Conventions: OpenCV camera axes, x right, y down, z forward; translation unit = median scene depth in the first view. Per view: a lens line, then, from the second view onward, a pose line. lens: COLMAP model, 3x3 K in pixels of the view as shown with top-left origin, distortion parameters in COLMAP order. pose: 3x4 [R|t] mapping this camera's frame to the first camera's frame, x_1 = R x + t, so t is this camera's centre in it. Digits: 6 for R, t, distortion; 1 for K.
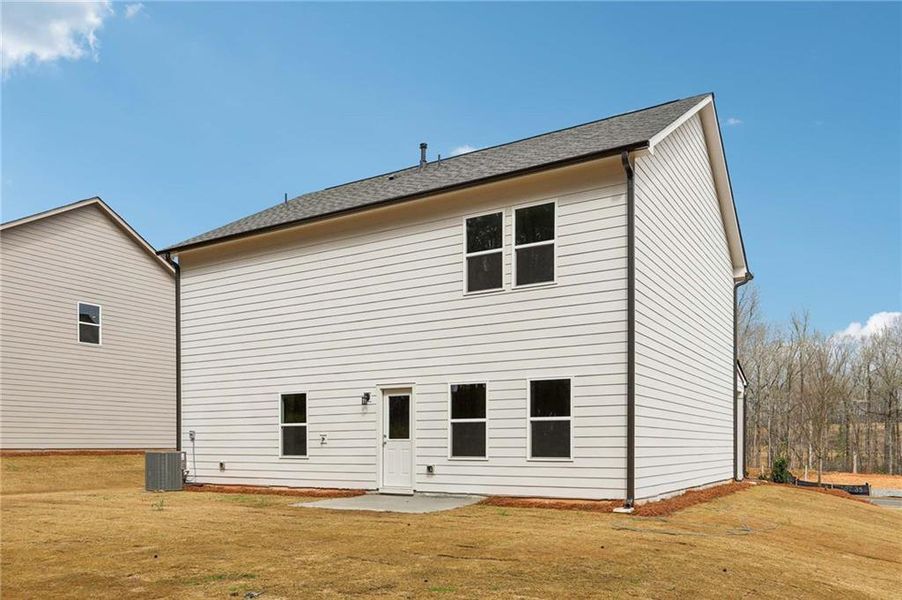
lens RADIAL K [[618.4, 0, 454.7], [0, 618.4, 302.0], [0, 0, 1]] dist [-0.000401, 0.000885]
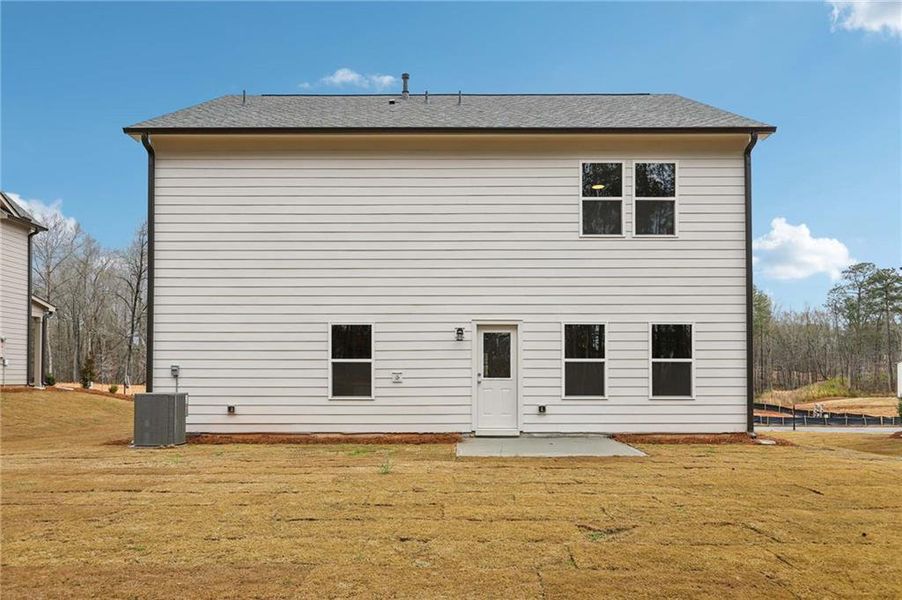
lens RADIAL K [[543.6, 0, 451.0], [0, 543.6, 262.1], [0, 0, 1]] dist [-0.001537, -0.000441]
pose [[0.875552, 0.108155, 0.470863, -0.585376], [-0.110250, 0.993632, -0.023226, 0.073978], [-0.470377, -0.031577, 0.881901, 0.312106]]
